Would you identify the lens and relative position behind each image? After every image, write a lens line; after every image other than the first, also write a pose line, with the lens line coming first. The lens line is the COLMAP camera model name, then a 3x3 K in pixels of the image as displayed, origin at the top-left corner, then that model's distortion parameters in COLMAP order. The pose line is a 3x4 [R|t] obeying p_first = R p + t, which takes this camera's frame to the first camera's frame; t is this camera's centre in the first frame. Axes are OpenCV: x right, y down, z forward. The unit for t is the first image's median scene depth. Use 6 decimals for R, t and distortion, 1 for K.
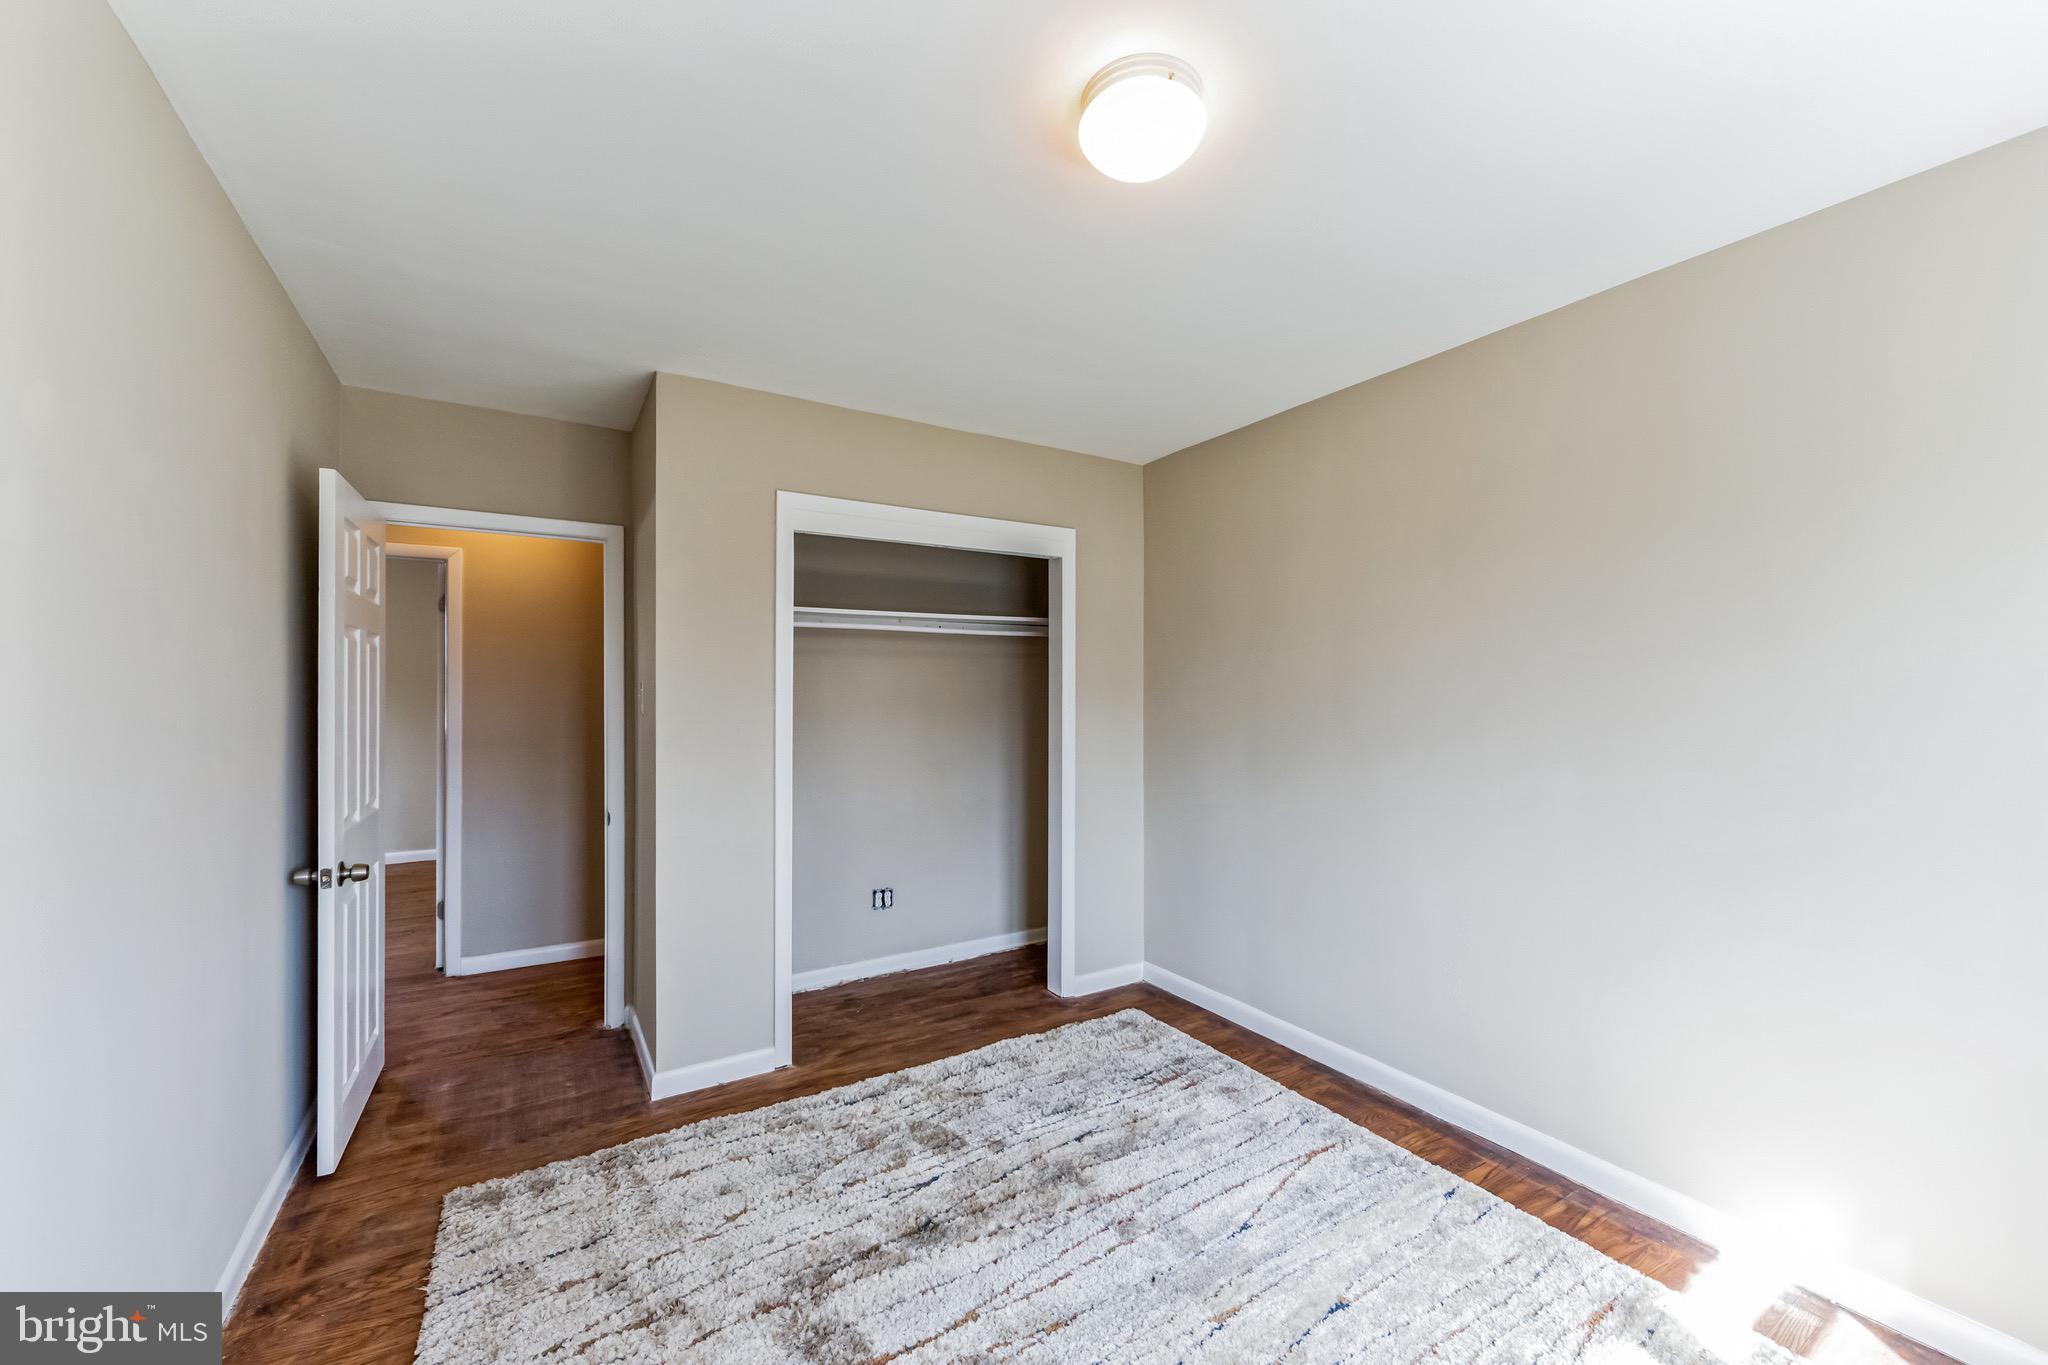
lens RADIAL K [[797.6, 0, 1027.2], [0, 797.6, 685.1], [0, 0, 1]] dist [-0.002847, -0.000197]
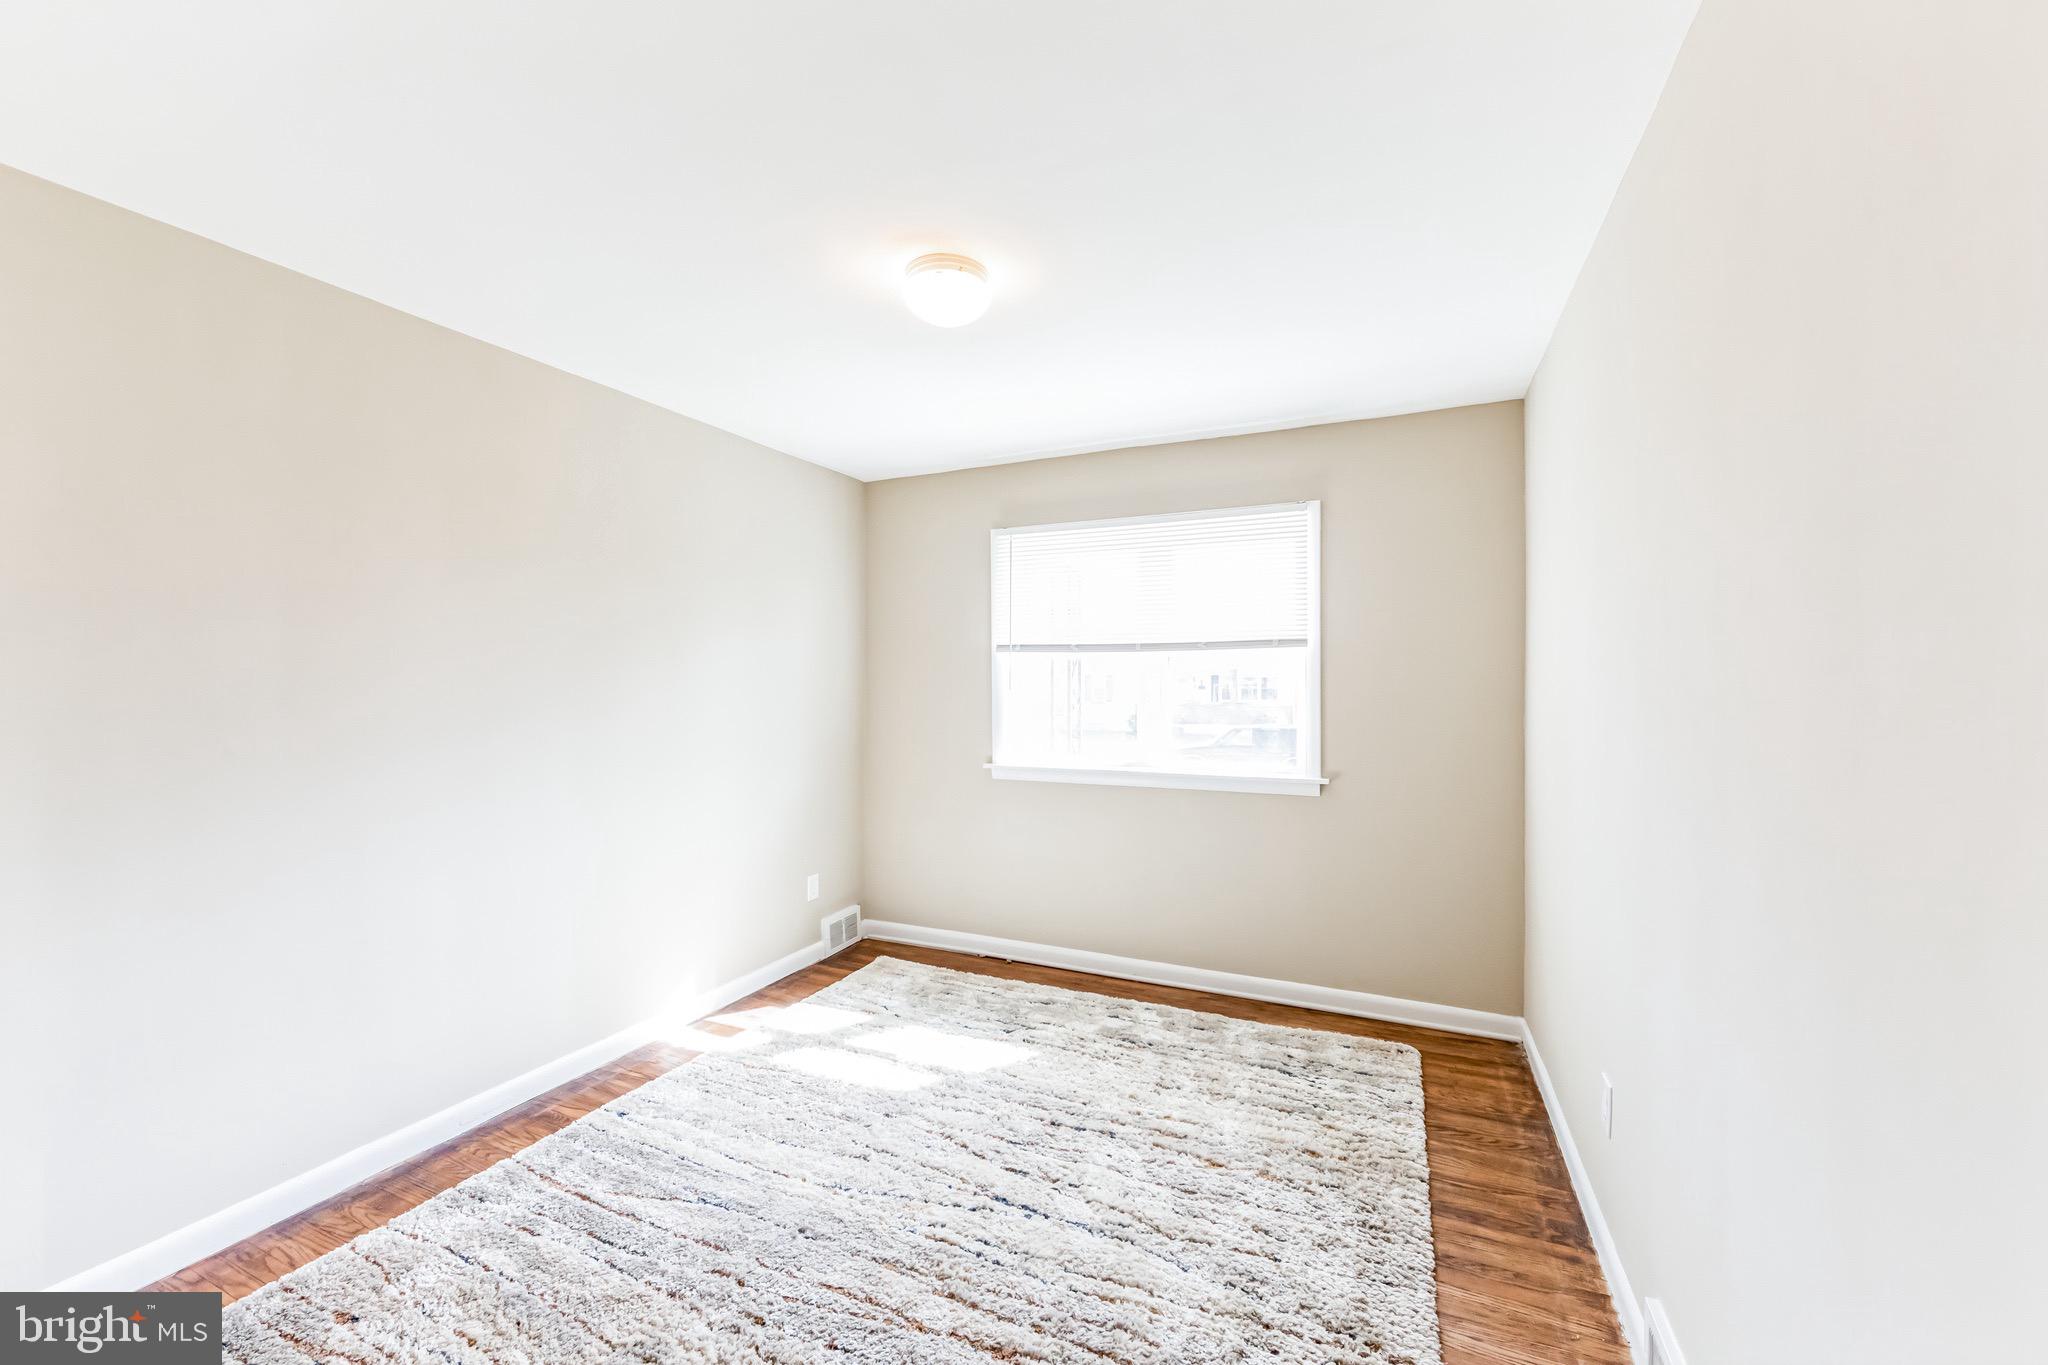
lens RADIAL K [[797.6, 0, 1027.2], [0, 797.6, 685.1], [0, 0, 1]] dist [-0.002847, -0.000197]
pose [[-0.547705, 0.005779, 0.836651, -0.756486], [0.002515, 0.999983, -0.005261, 0.010446], [-0.836667, -0.000777, -0.547711, 1.089855]]
